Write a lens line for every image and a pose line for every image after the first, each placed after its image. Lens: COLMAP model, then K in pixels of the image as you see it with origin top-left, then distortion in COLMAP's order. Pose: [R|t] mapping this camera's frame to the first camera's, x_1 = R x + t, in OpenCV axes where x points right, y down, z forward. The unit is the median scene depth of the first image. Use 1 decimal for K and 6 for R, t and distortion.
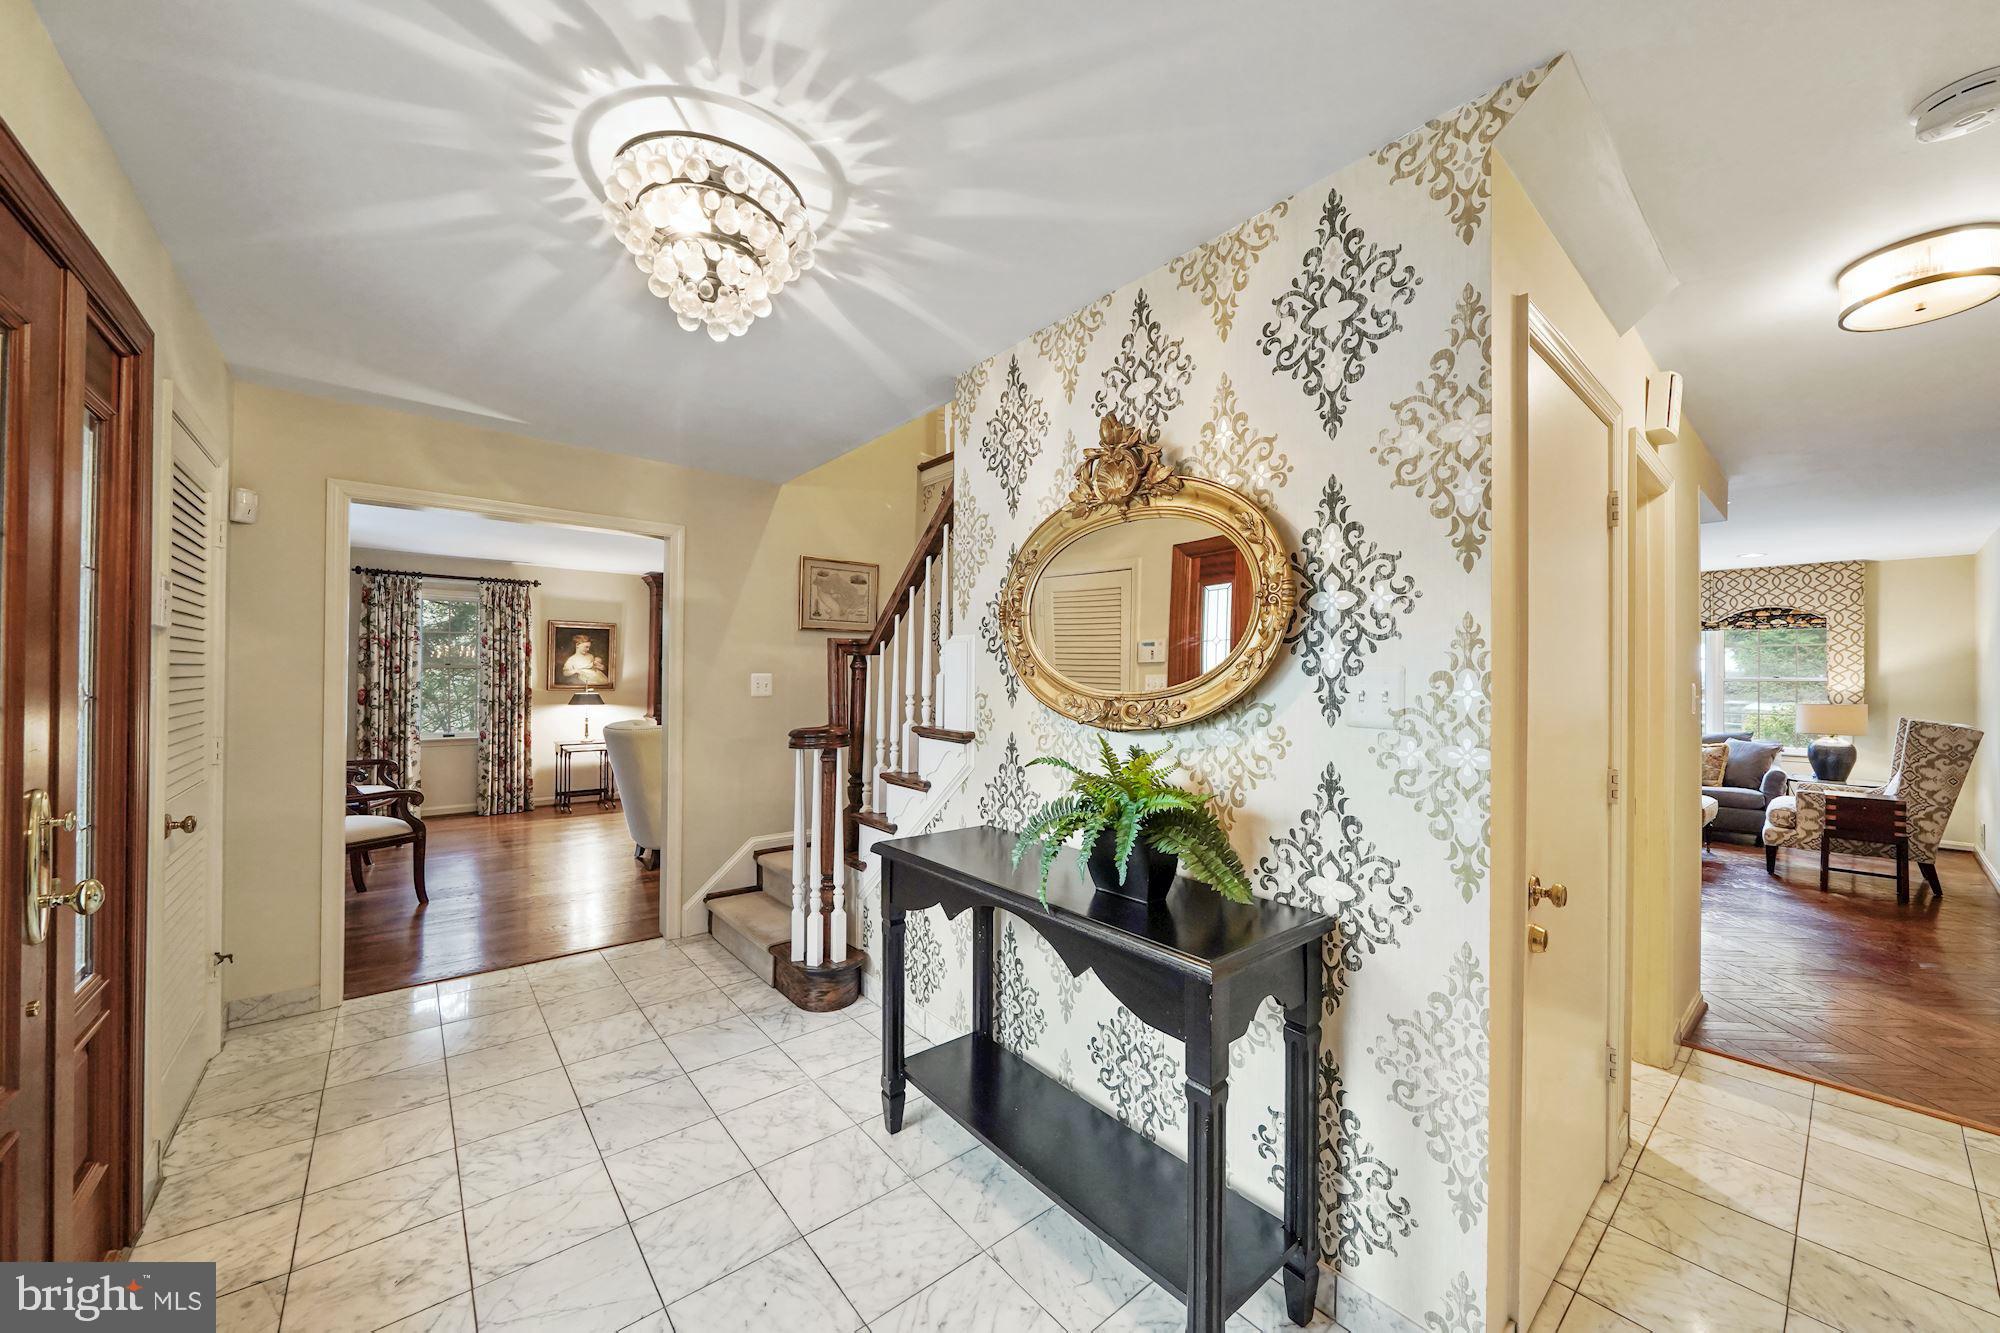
lens RADIAL K [[721.6, 0, 1021.9], [0, 721.6, 671.3], [0, 0, 1]] dist [-0.007426, -0.000456]
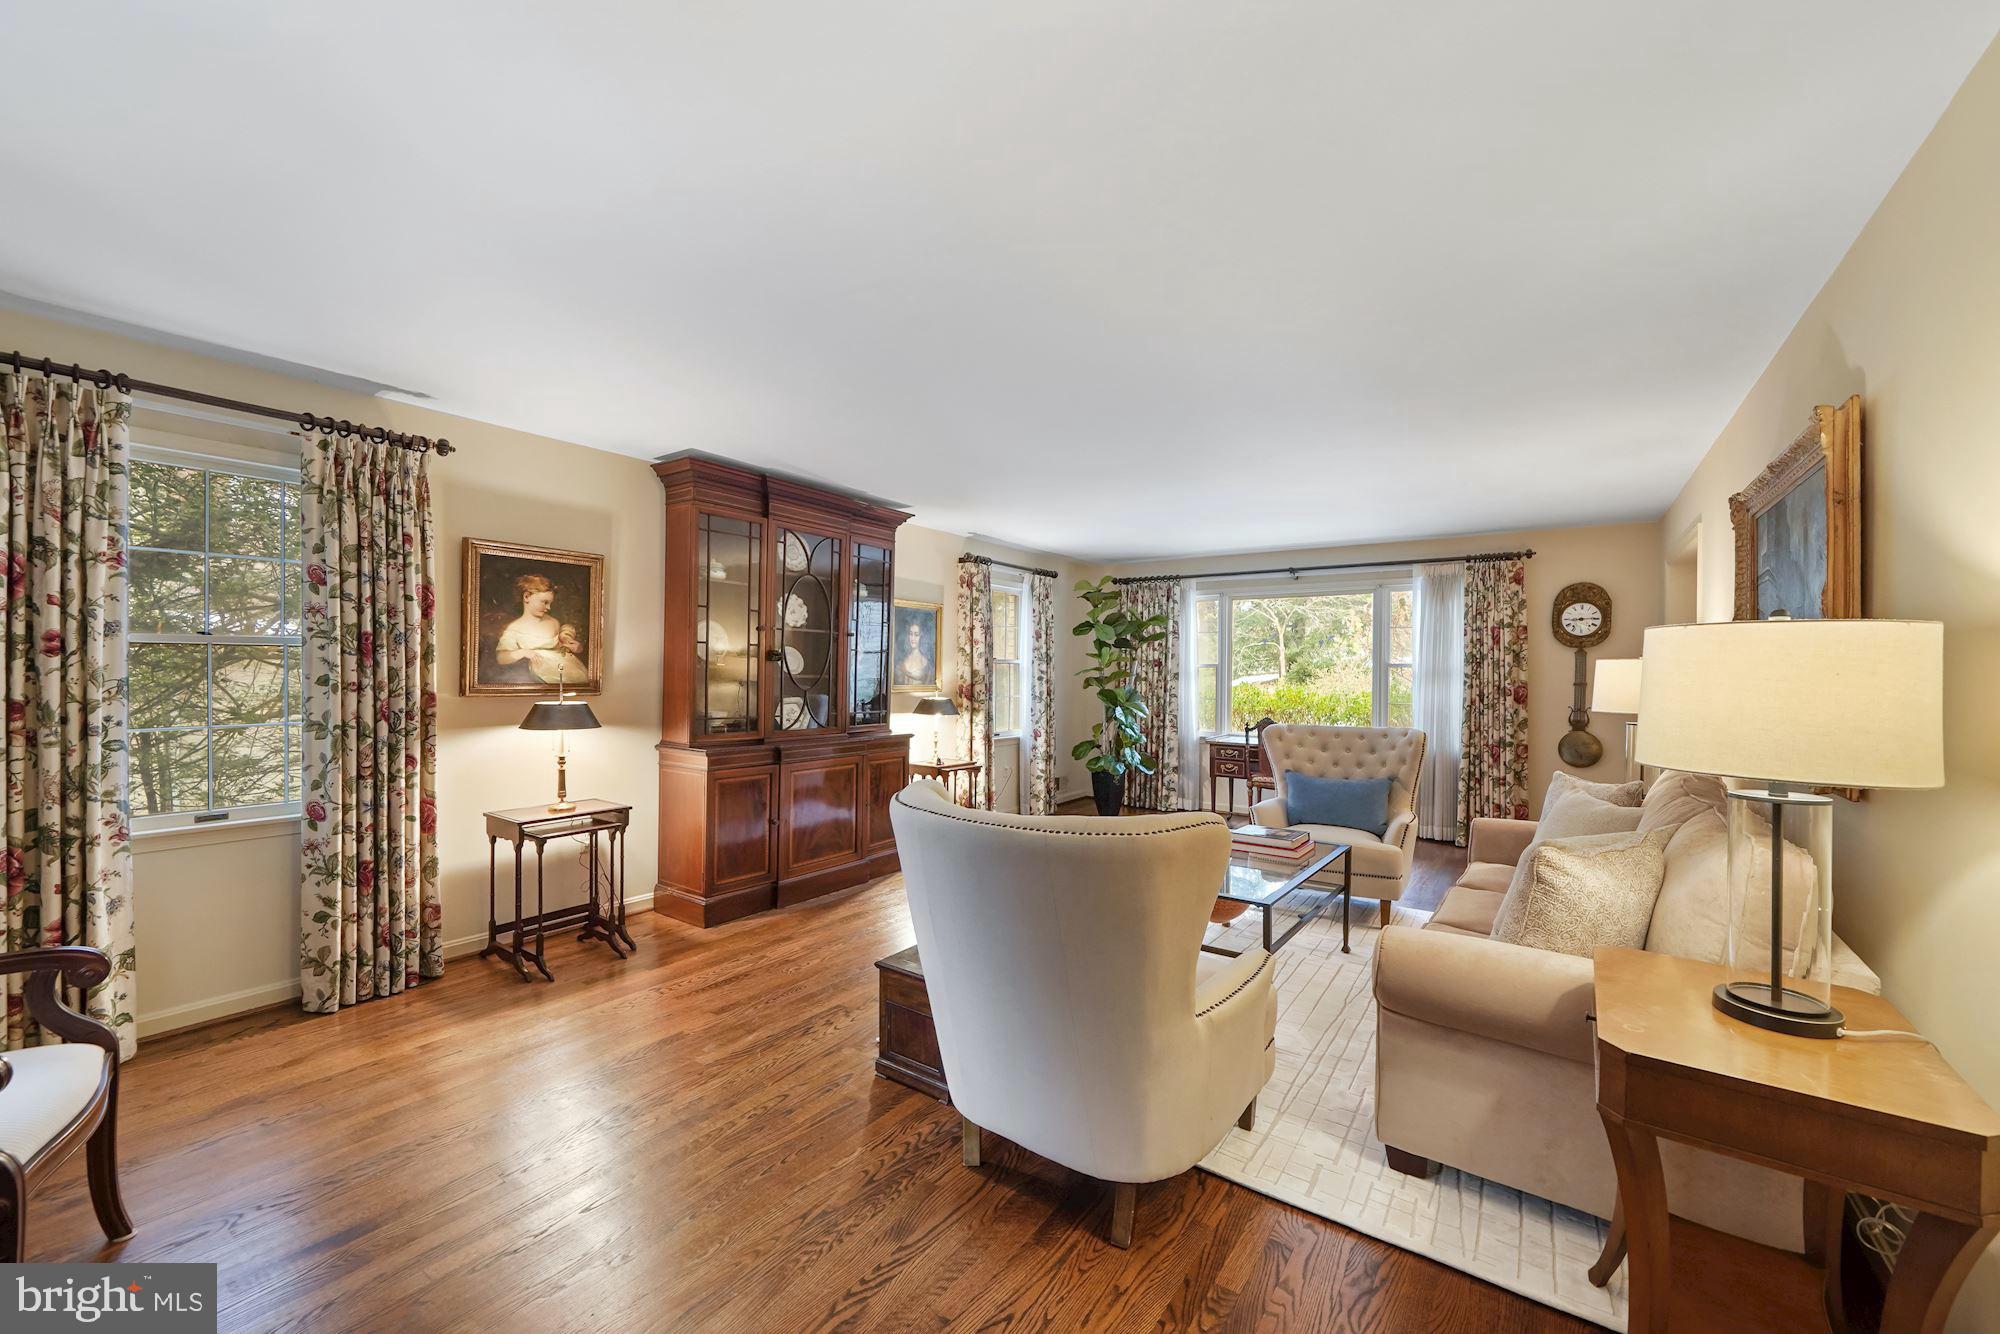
lens RADIAL K [[770.4, 0, 1000.1], [0, 770.4, 674.3], [0, 0, 1]] dist [0.002406, 0.000199]
pose [[0.971733, 0.001611, 0.236078, -0.511446], [-0.005569, 0.999855, 0.016101, 0.003814], [-0.236018, -0.016961, 0.971601, 0.525046]]
